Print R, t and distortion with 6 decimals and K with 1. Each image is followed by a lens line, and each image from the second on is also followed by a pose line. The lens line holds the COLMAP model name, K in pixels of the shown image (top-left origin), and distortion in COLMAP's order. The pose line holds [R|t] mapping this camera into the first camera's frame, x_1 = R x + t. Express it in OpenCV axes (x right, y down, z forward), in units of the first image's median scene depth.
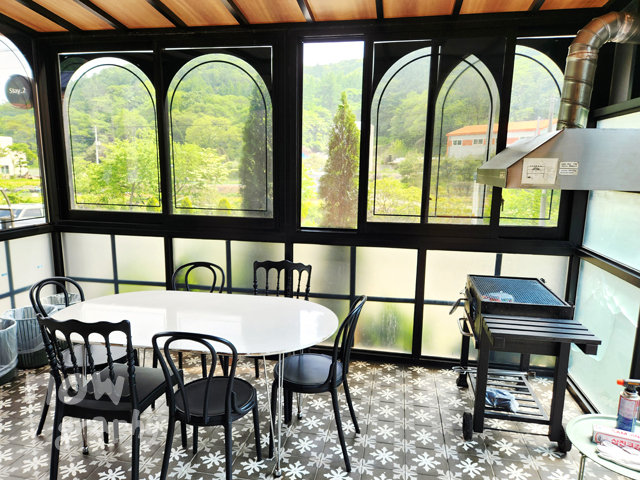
lens RADIAL K [[433.4, 0, 320.0], [0, 433.4, 240.0], [0, 0, 1]] dist [0.080912, -0.087161]
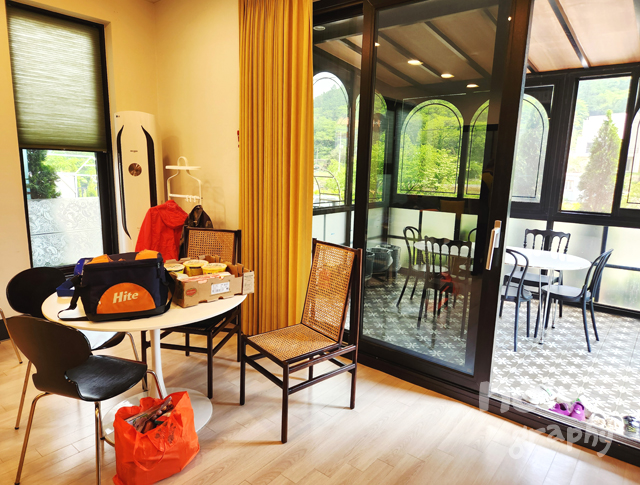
lens RADIAL K [[443.8, 0, 307.4], [0, 443.8, 243.0], [0, 0, 1]] dist [0.101056, -0.090682]
pose [[0.874798, 0.089340, -0.476180, -0.054681], [-0.088515, 0.995780, 0.024213, 0.113219], [0.476333, 0.020968, 0.879015, -0.672206]]
